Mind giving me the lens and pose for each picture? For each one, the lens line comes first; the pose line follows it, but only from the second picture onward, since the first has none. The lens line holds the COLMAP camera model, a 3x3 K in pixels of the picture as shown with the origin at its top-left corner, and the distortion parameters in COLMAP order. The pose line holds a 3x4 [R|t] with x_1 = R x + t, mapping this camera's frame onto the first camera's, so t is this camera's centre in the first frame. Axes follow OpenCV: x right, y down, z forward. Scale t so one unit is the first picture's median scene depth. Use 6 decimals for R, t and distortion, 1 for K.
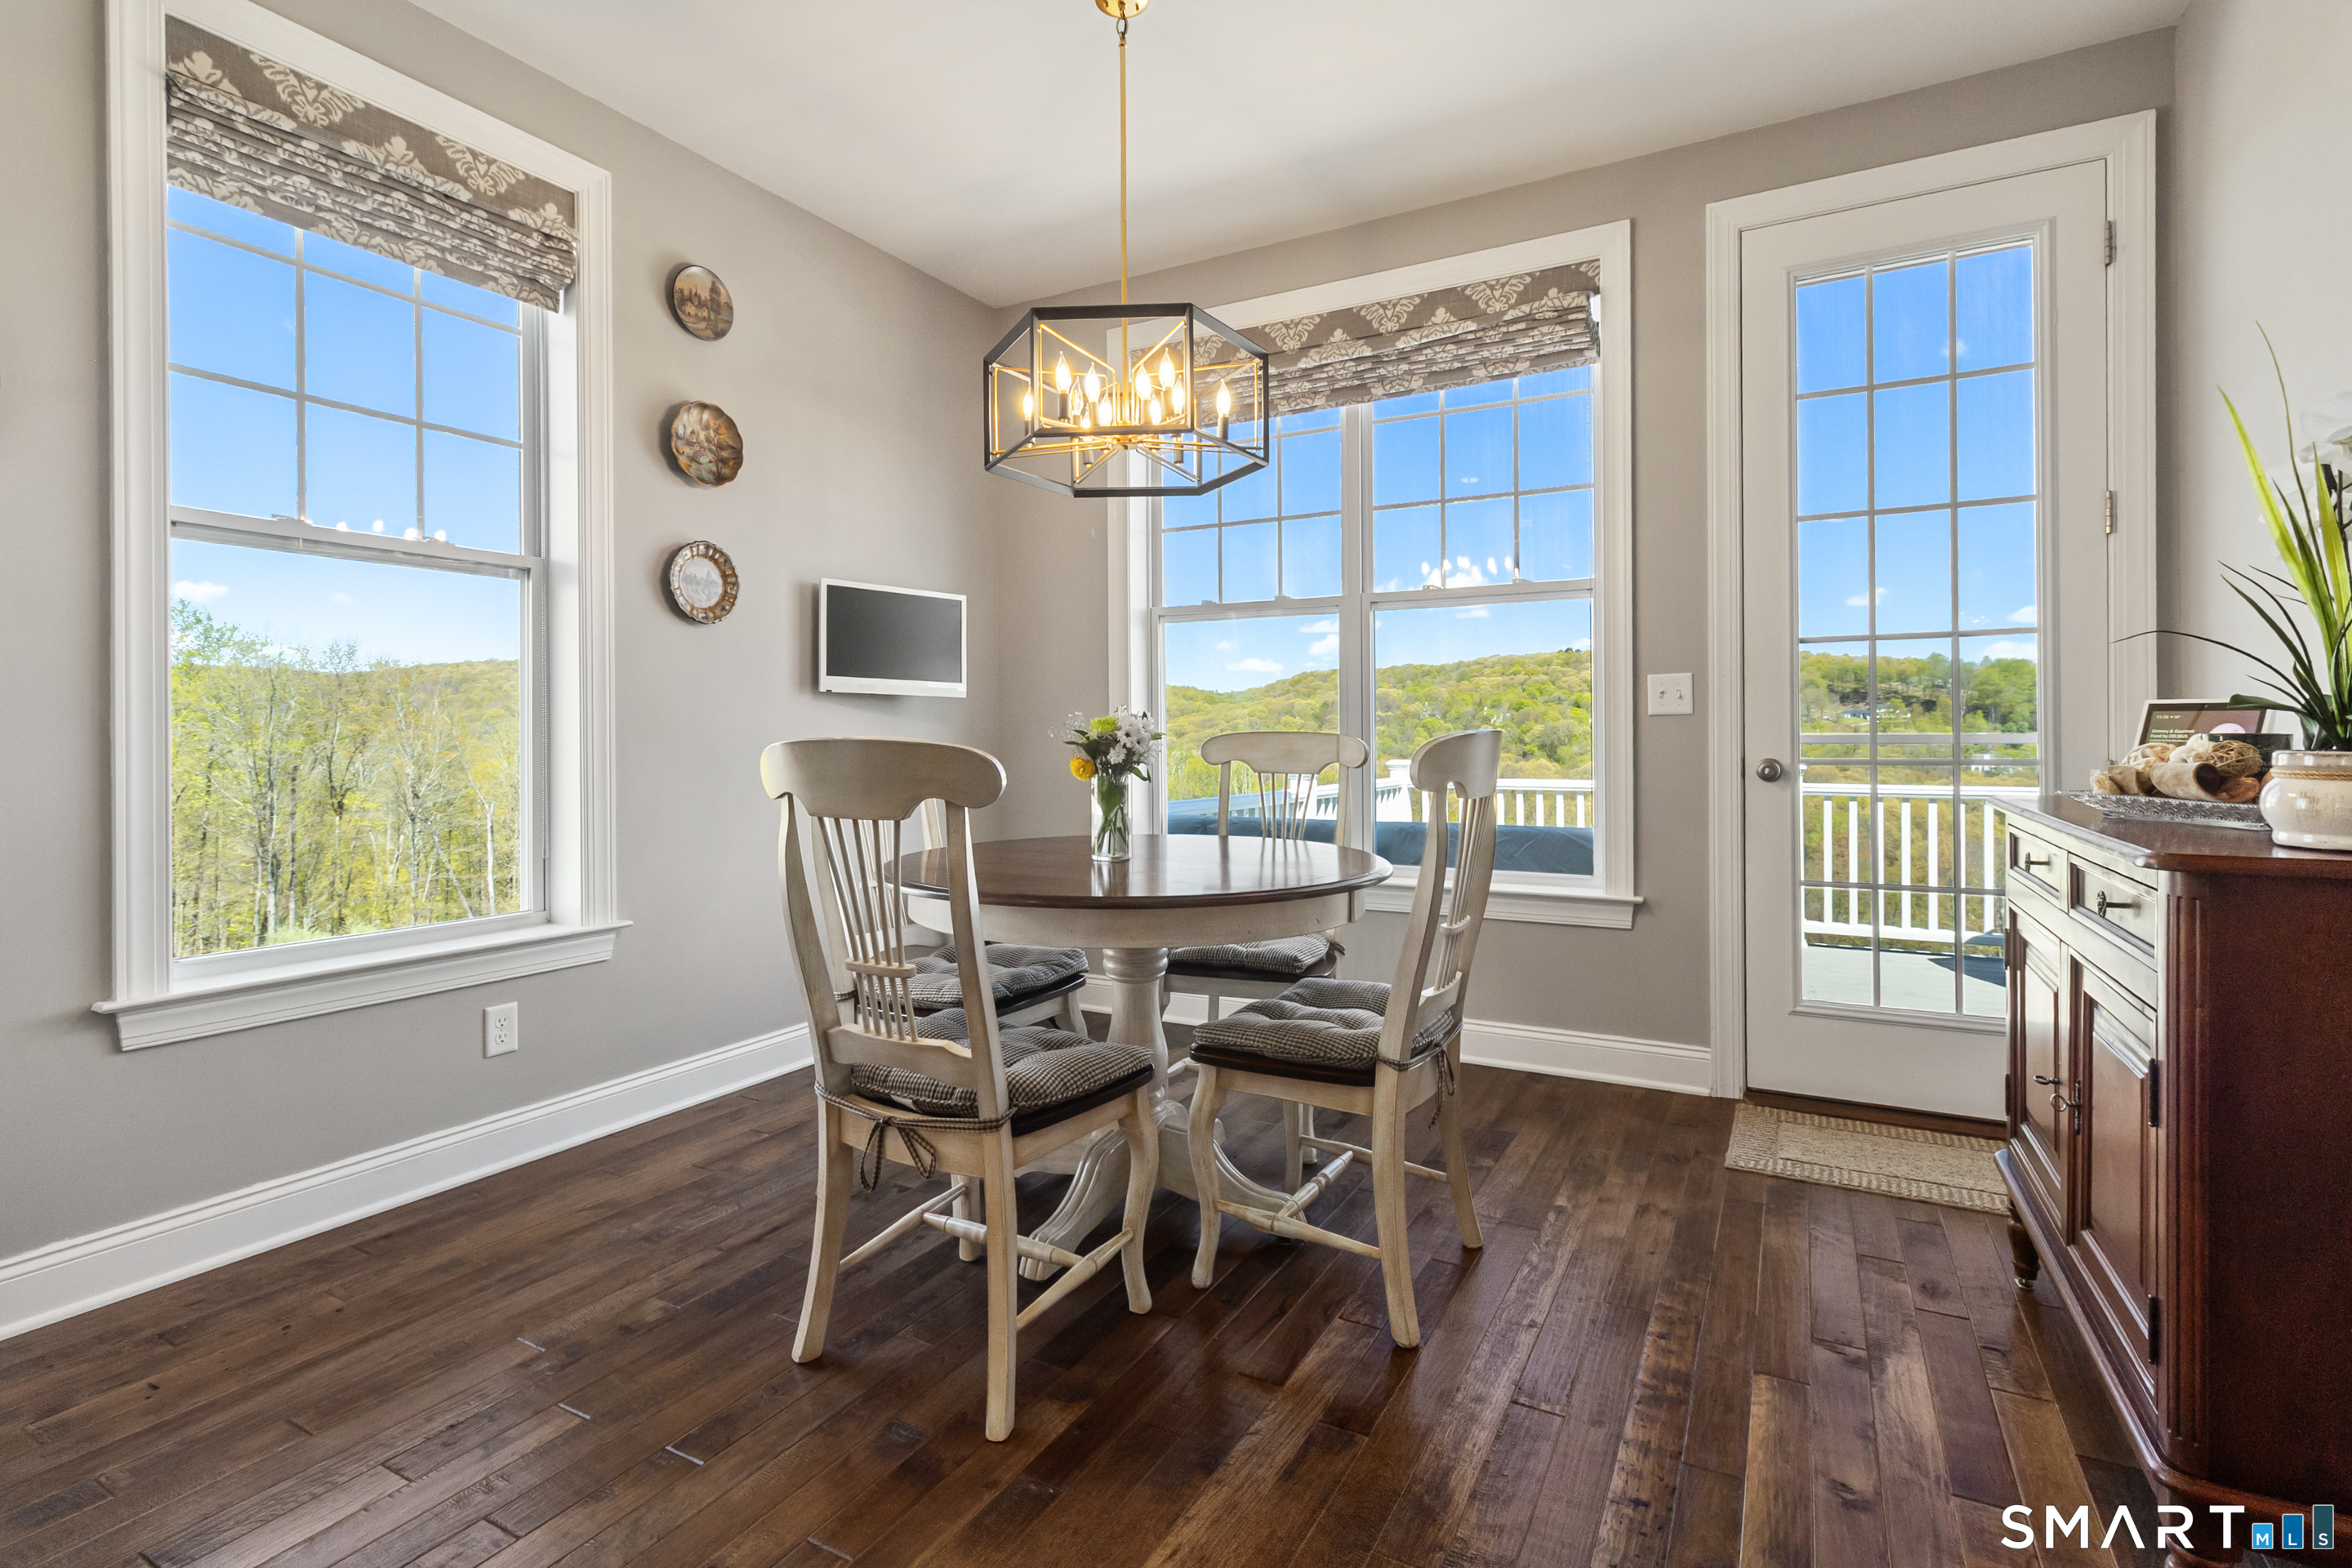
lens RADIAL K [[1097.2, 0, 1192.7], [0, 1097.2, 738.6], [0, 0, 1]] dist [0.006909, 0.000098]
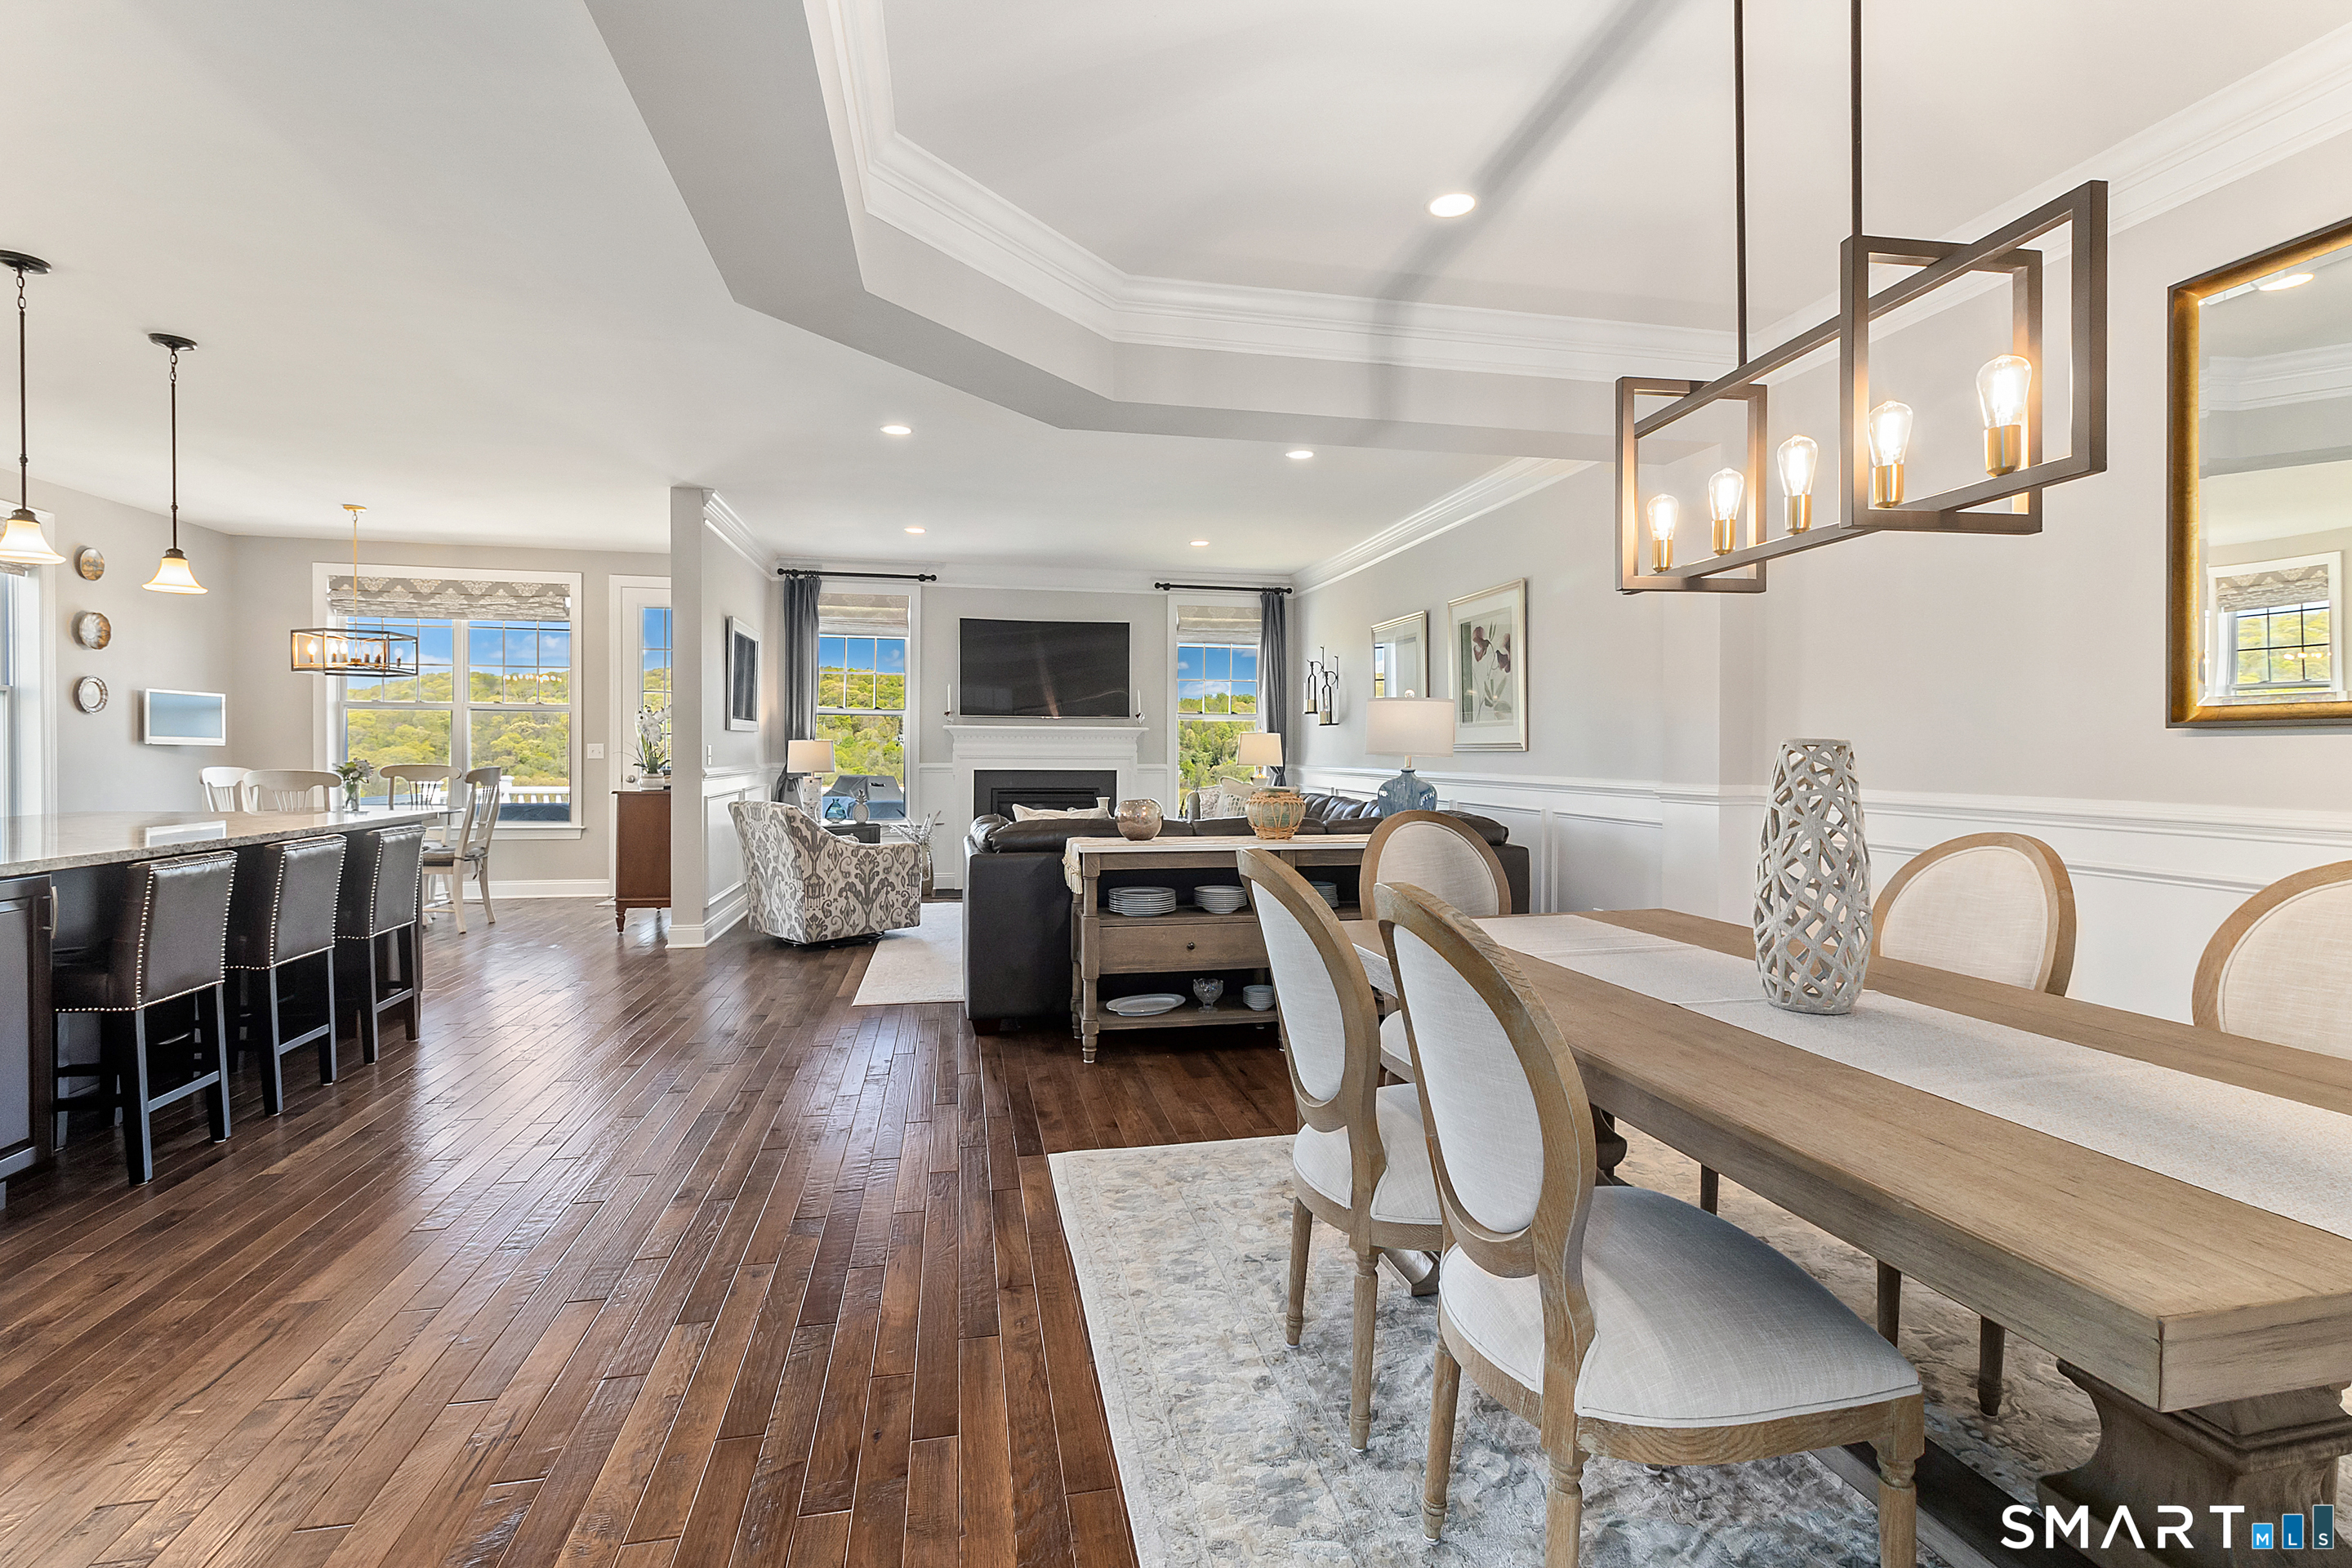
lens RADIAL K [[1097.2, 0, 1190.9], [0, 1097.2, 768.7], [0, 0, 1]] dist [0.006909, 0.000098]
pose [[0.760787, -0.000569, 0.649002, -0.223249], [-0.007658, 0.999922, 0.009854, -0.036759], [-0.648957, -0.012467, 0.760723, -2.131776]]
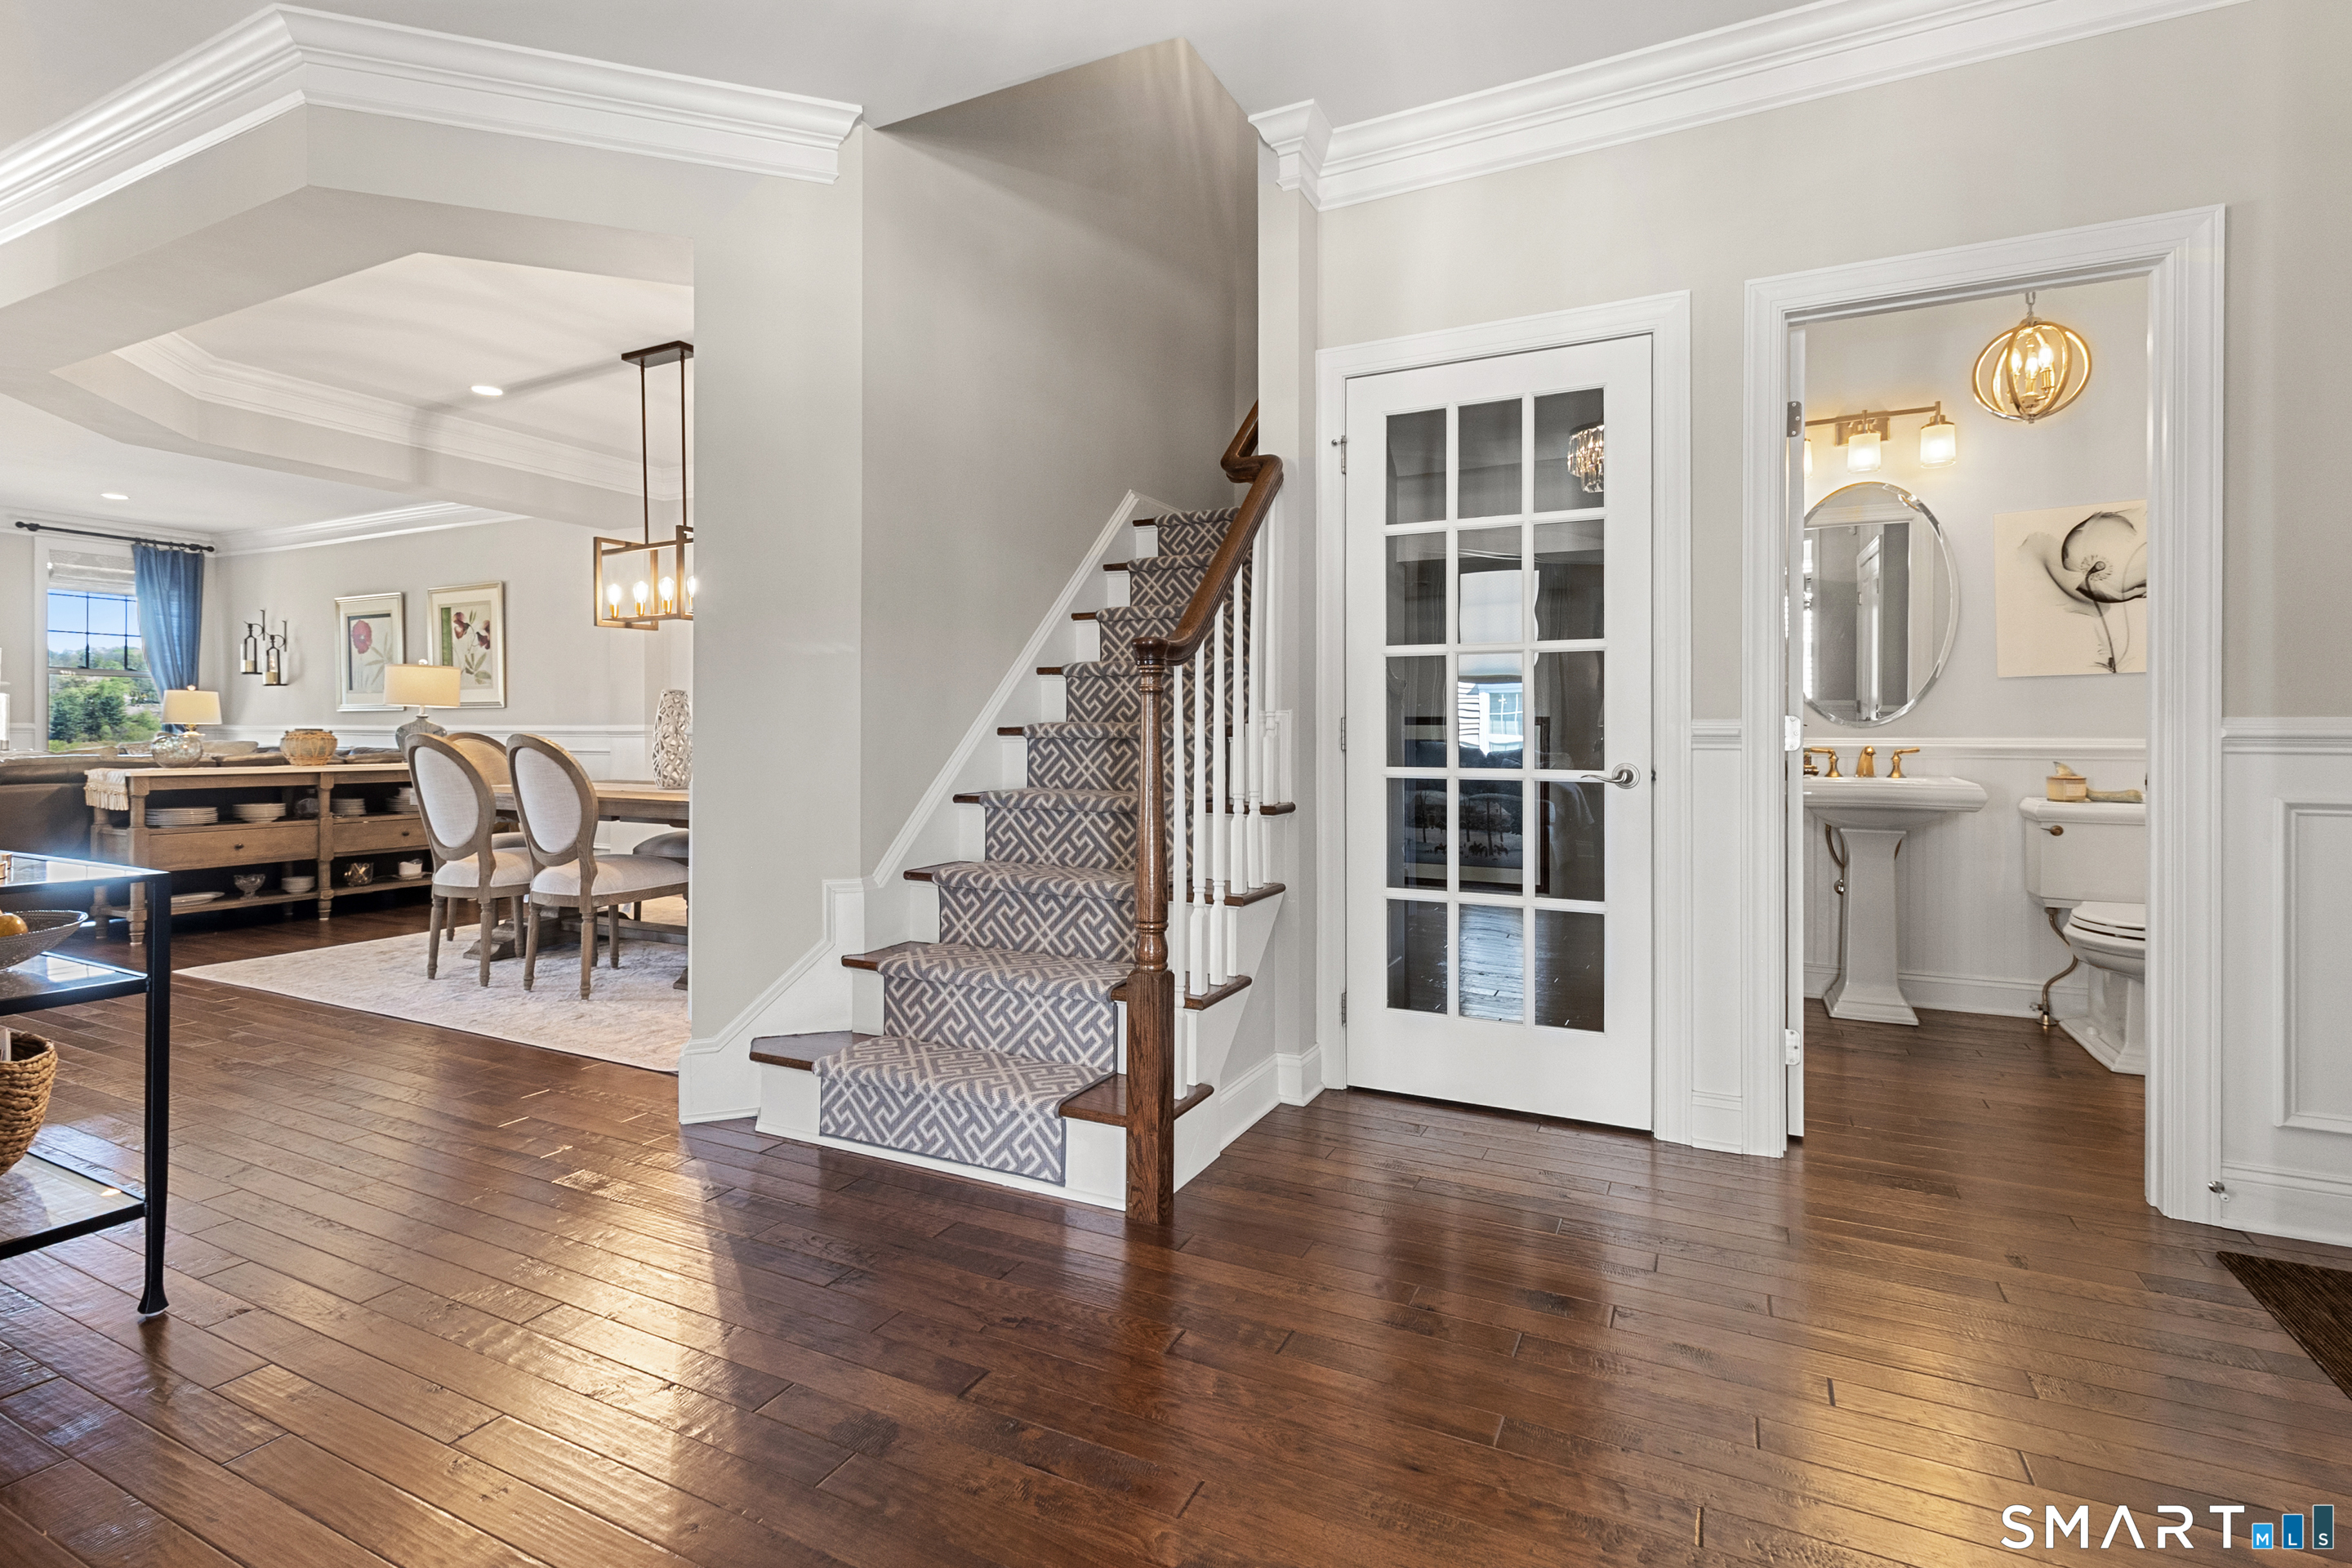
lens RADIAL K [[1097.2, 0, 1185.6], [0, 1097.2, 736.1], [0, 0, 1]] dist [0.006909, 0.000098]
pose [[-0.031880, 0.004587, 0.999481, -1.203597], [-0.000798, 0.999989, -0.004615, 0.025327], [-0.999491, -0.000945, -0.031876, -2.591201]]
